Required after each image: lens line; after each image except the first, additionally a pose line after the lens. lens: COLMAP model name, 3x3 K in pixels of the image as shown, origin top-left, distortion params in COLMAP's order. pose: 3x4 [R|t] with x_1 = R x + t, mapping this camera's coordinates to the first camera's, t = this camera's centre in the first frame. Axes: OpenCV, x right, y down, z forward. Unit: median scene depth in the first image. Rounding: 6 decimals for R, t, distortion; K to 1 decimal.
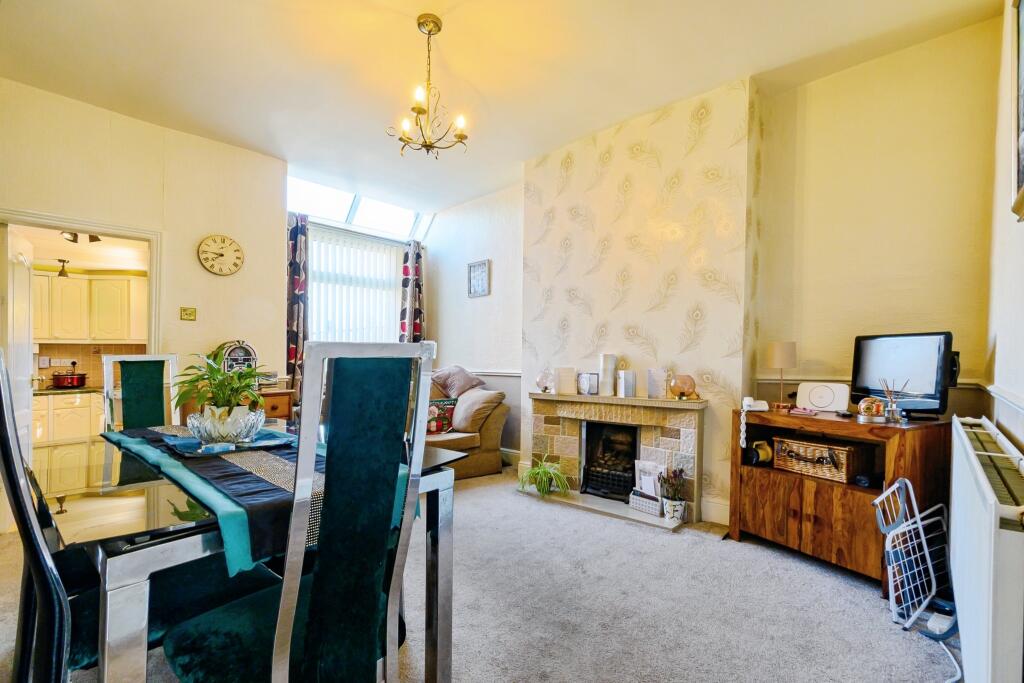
lens RADIAL K [[456.7, 0, 534.2], [0, 456.7, 356.8], [0, 0, 1]] dist [0.000222, 0.000120]
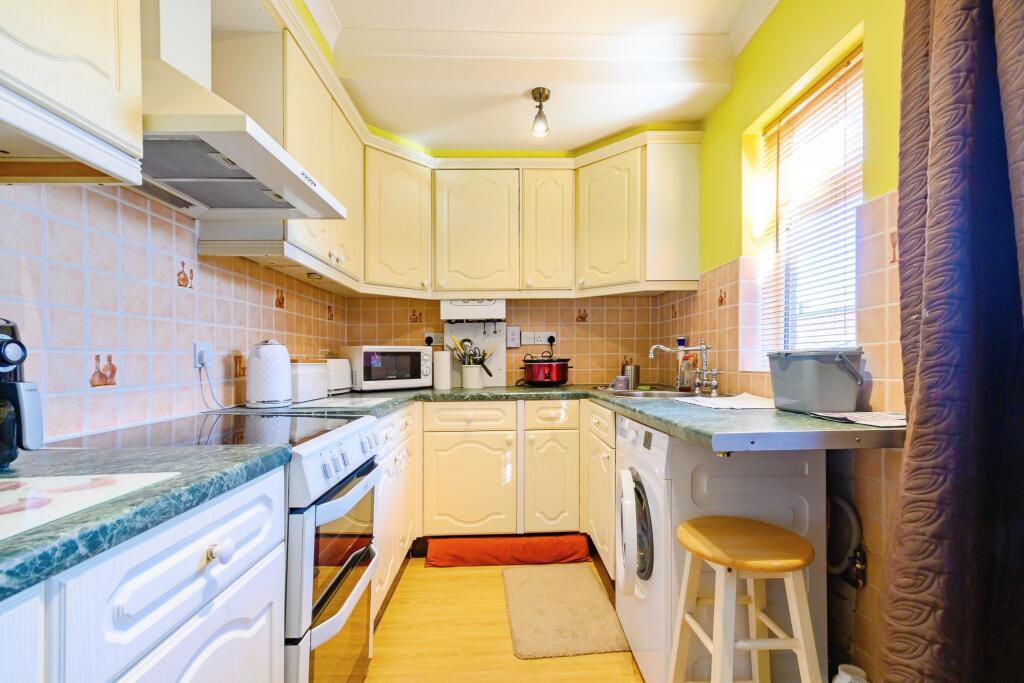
lens RADIAL K [[456.7, 0, 512.8], [0, 456.7, 350.0], [0, 0, 1]] dist [0.000222, 0.000120]
pose [[0.668061, -0.013370, -0.743987, -0.657911], [-0.003110, 0.999780, -0.020760, 0.039023], [0.744100, 0.016183, 0.667872, 0.626657]]
